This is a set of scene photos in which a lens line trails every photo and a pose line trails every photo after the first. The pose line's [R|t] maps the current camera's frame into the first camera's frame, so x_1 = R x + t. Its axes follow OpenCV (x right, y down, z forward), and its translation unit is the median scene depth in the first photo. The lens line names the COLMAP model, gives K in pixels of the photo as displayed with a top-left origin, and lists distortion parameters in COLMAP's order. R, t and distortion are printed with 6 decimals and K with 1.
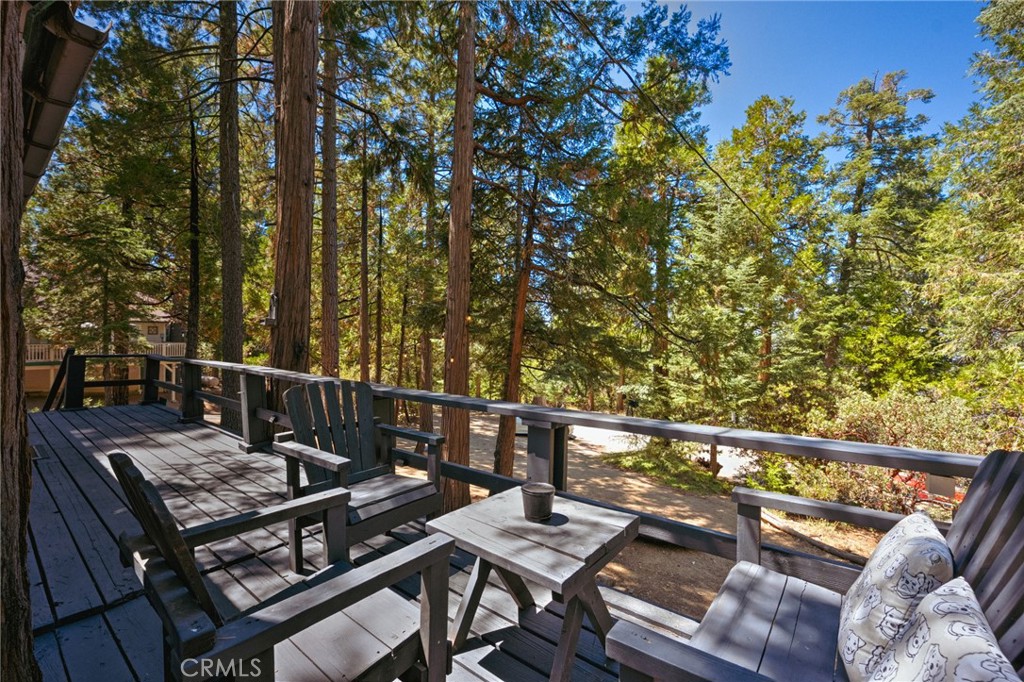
lens RADIAL K [[435.9, 0, 510.6], [0, 435.9, 341.8], [0, 0, 1]] dist [-0.000279, -0.000005]
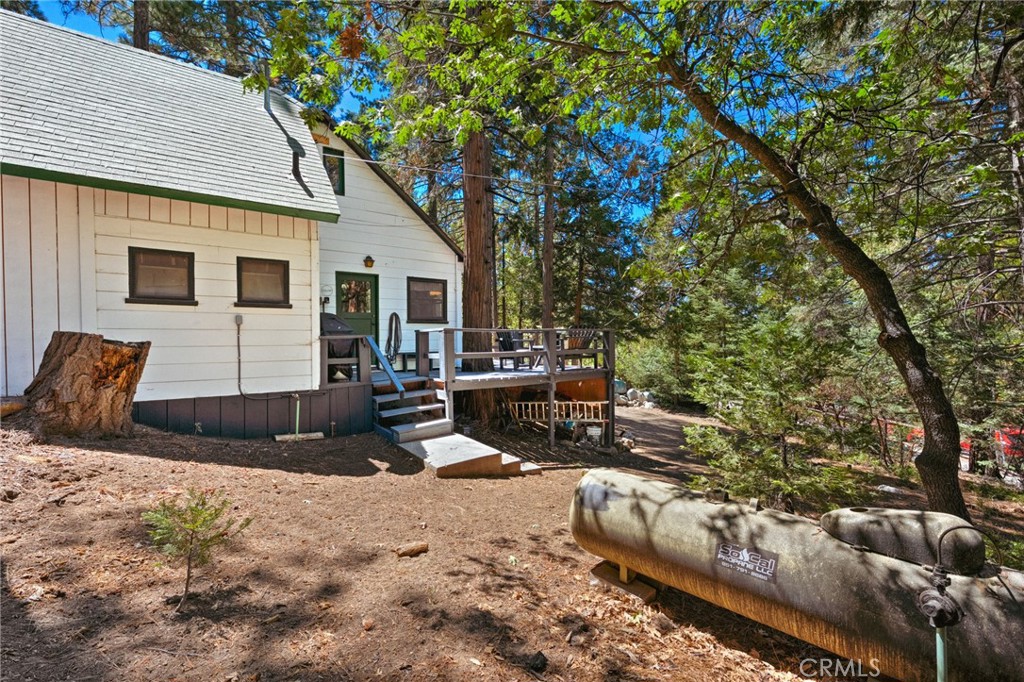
lens RADIAL K [[435.9, 0, 511.9], [0, 435.9, 339.6], [0, 0, 1]] dist [-0.000279, -0.000005]
pose [[0.968843, -0.008336, -0.247536, 0.100039], [0.009311, 0.999953, 0.002767, 0.025713], [0.247501, -0.004986, 0.968875, -0.463906]]
